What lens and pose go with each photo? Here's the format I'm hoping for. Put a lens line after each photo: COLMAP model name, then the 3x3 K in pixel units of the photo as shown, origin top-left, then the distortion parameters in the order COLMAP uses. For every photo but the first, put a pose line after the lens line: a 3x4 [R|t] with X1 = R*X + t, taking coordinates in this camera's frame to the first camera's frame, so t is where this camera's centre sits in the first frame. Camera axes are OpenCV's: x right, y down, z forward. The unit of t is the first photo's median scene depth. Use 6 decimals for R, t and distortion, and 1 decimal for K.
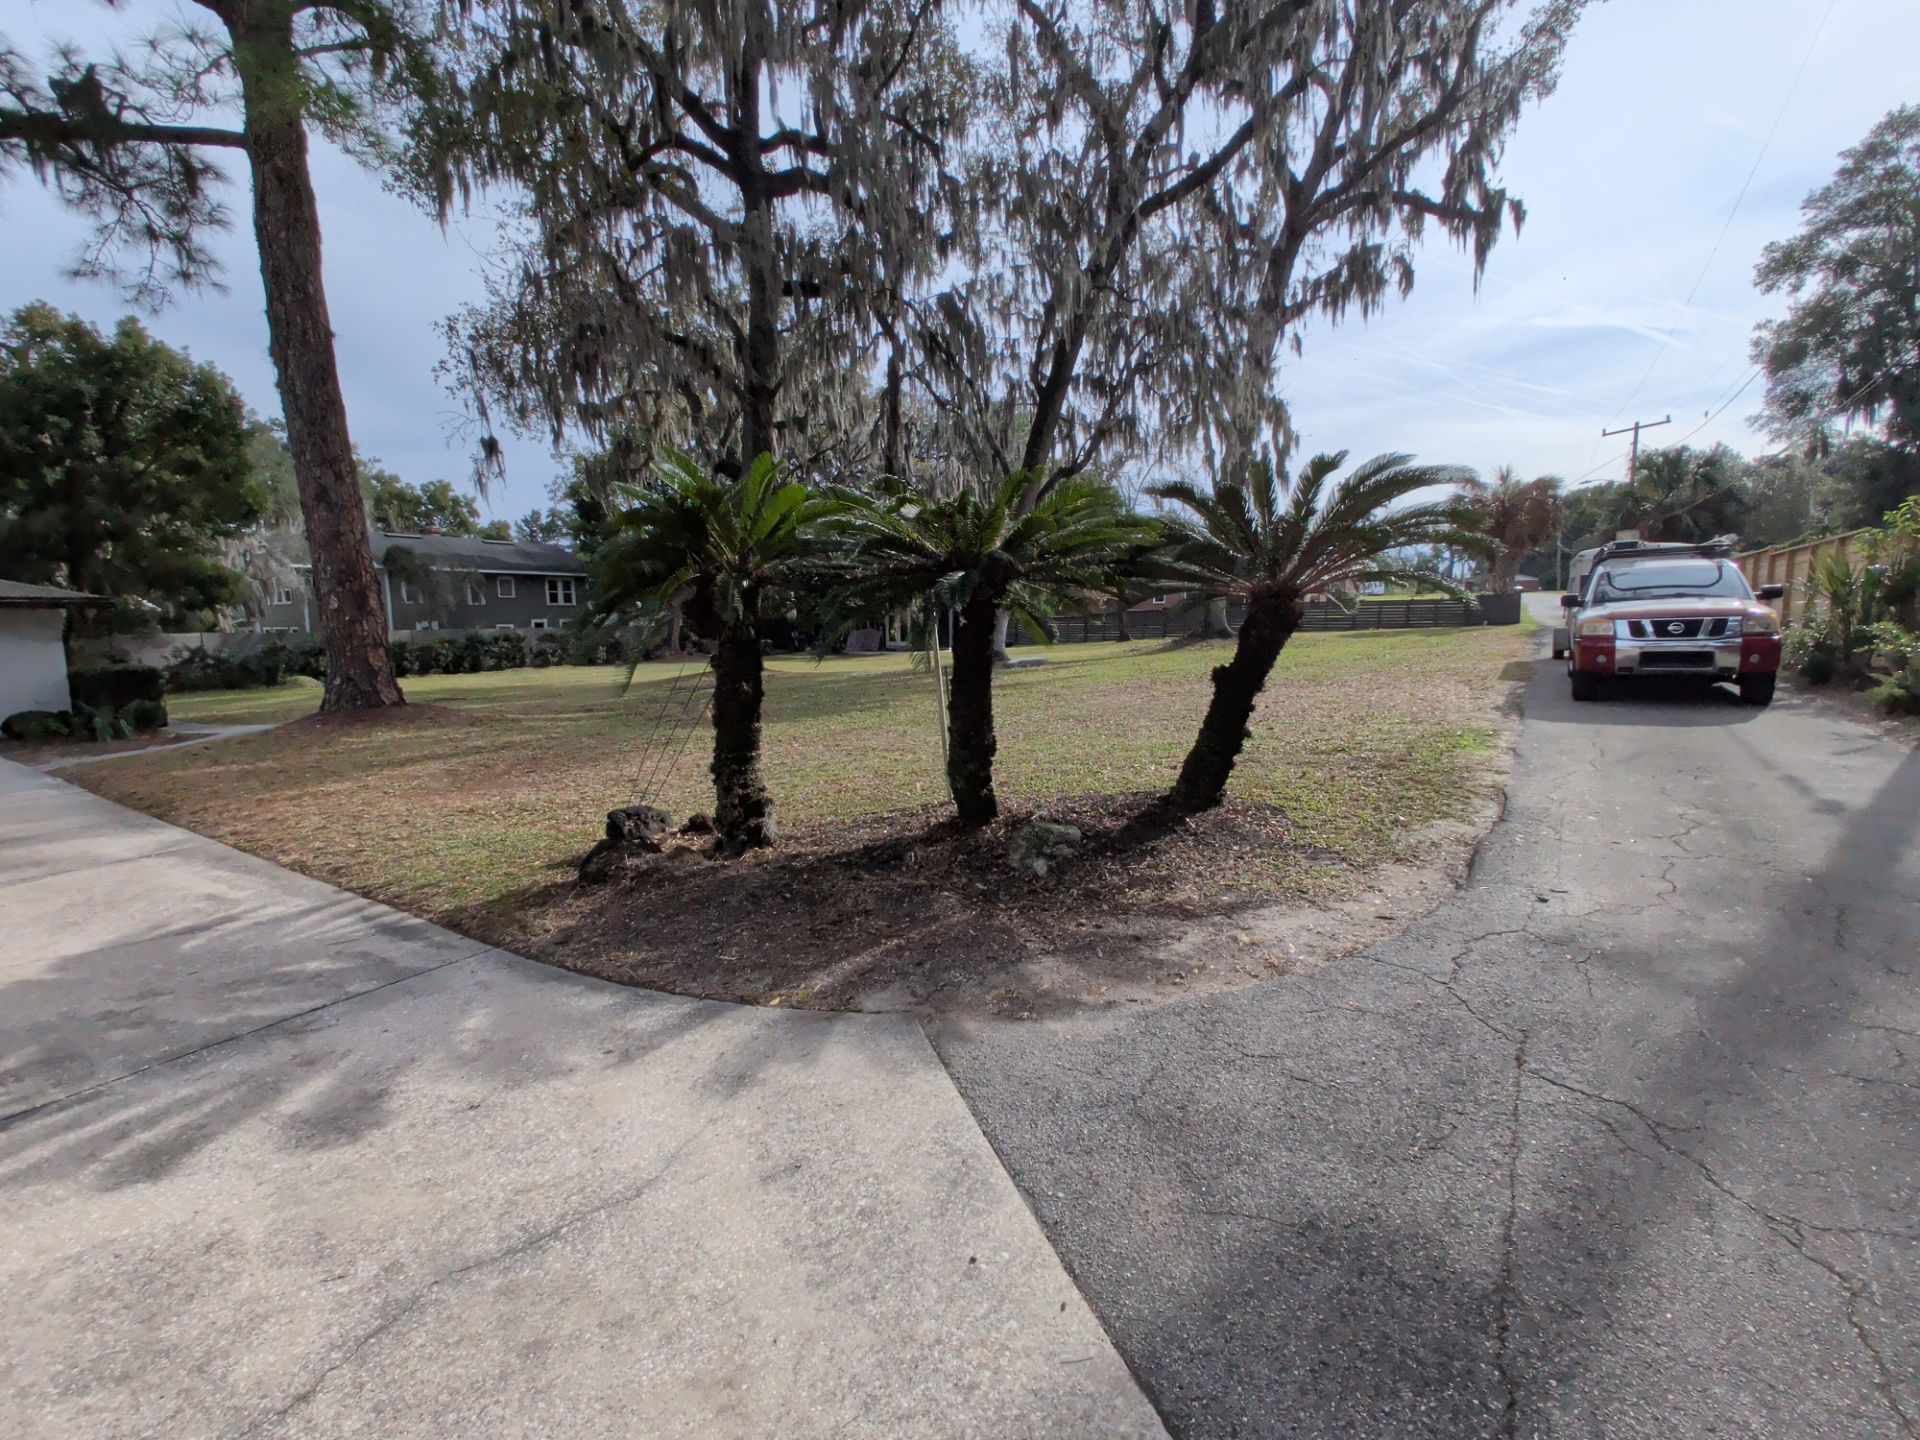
lens RADIAL K [[826.6, 0, 957.9], [0, 826.6, 720.2], [0, 0, 1]] dist [0.002293, -0.000341]
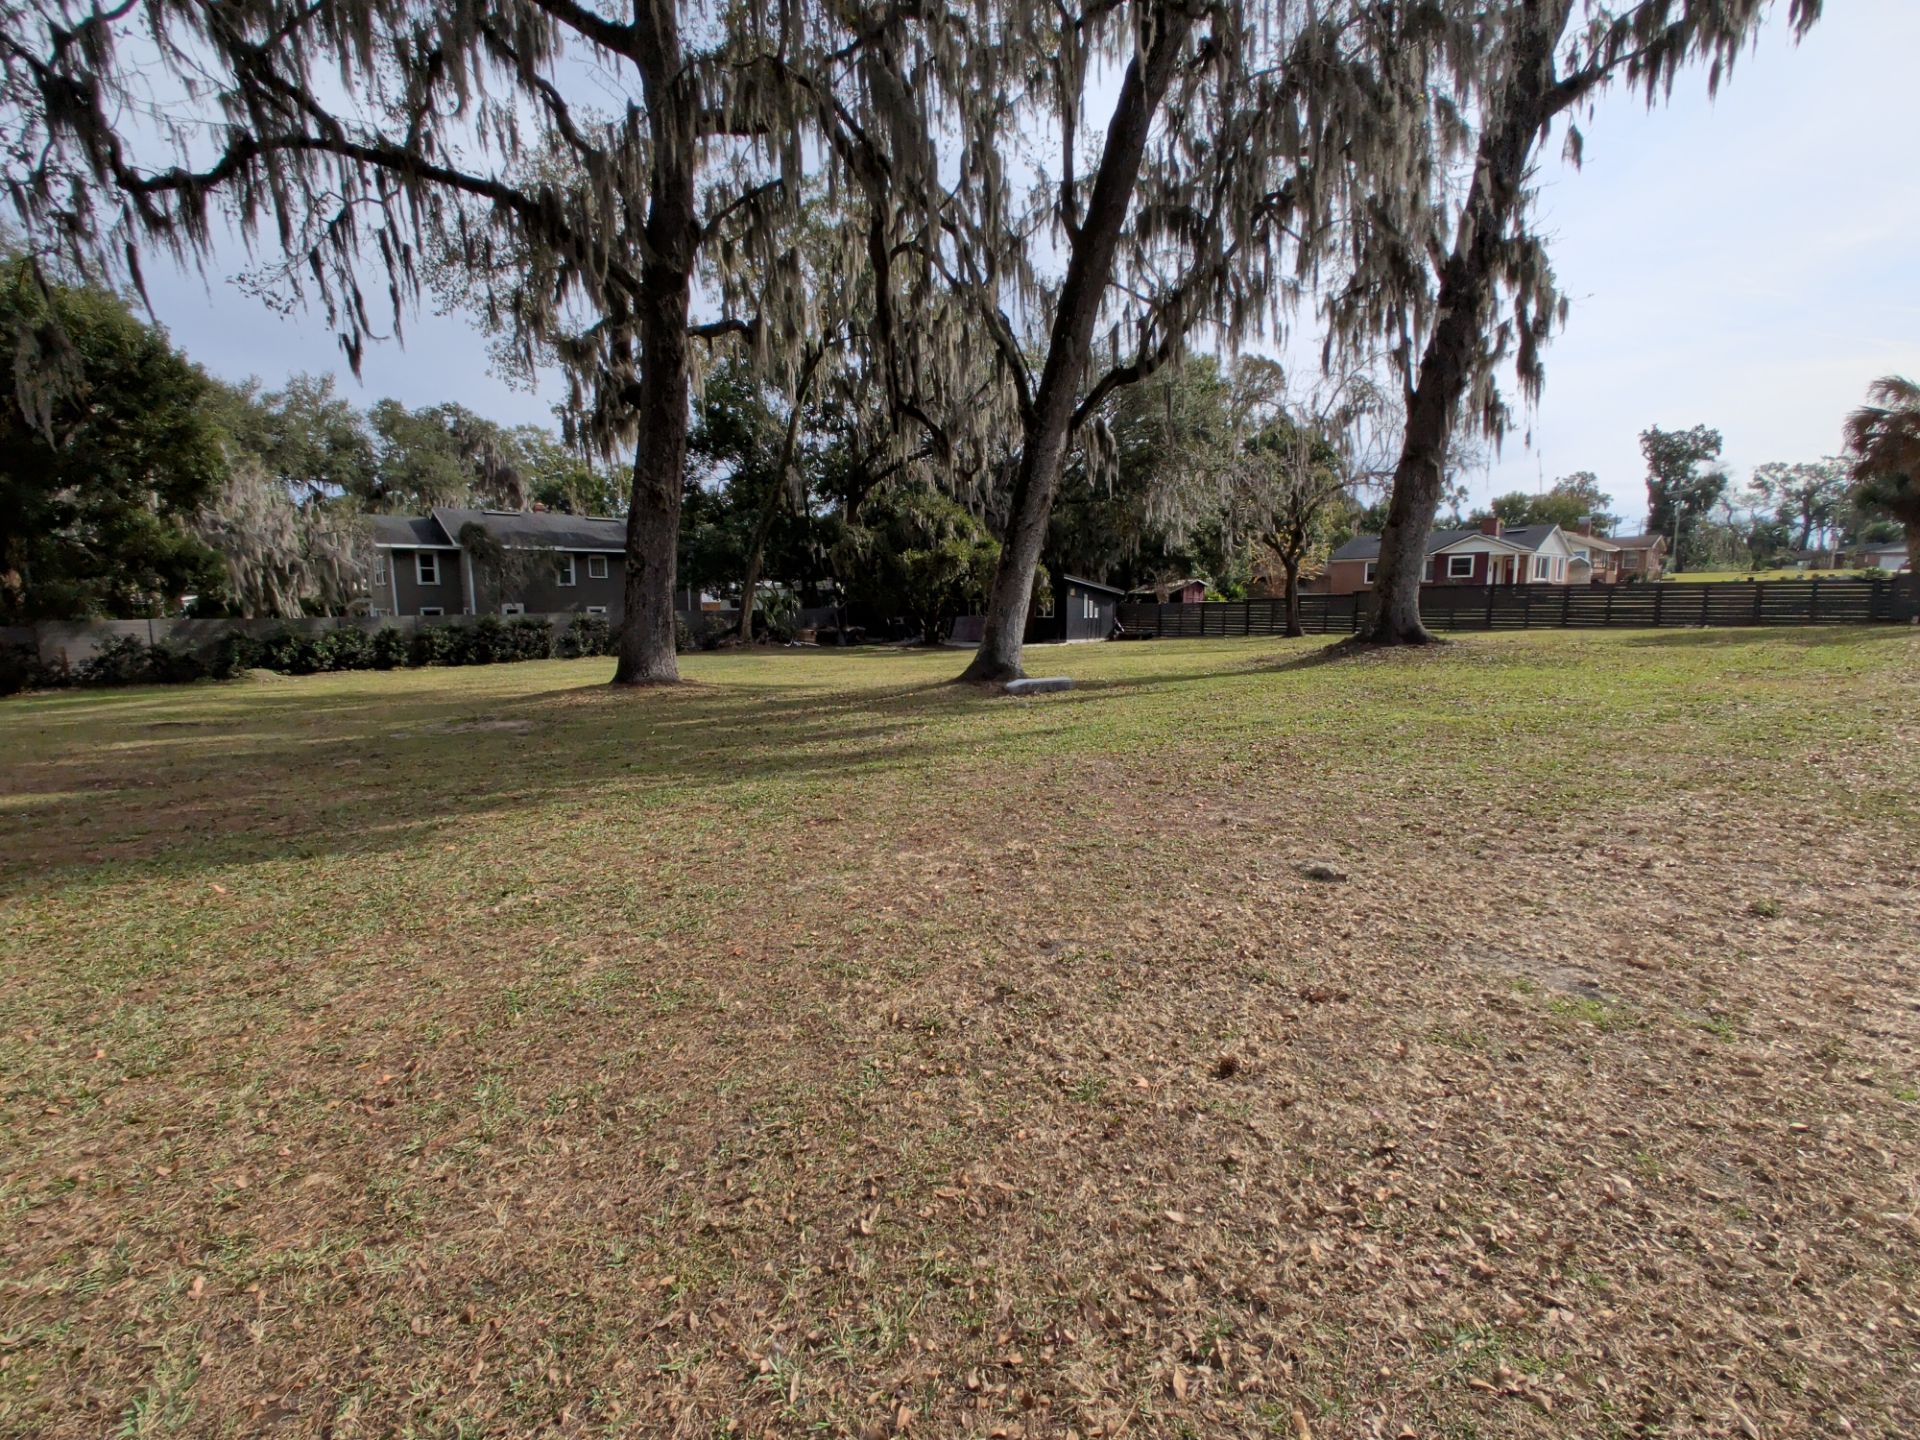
lens RADIAL K [[826.6, 0, 962.2], [0, 826.6, 719.3], [0, 0, 1]] dist [0.002293, -0.000341]
pose [[0.968932, 0.041026, -0.243899, 0.149168], [-0.034854, 0.998955, 0.029573, -0.049939], [0.244857, -0.020154, 0.969350, 0.315006]]
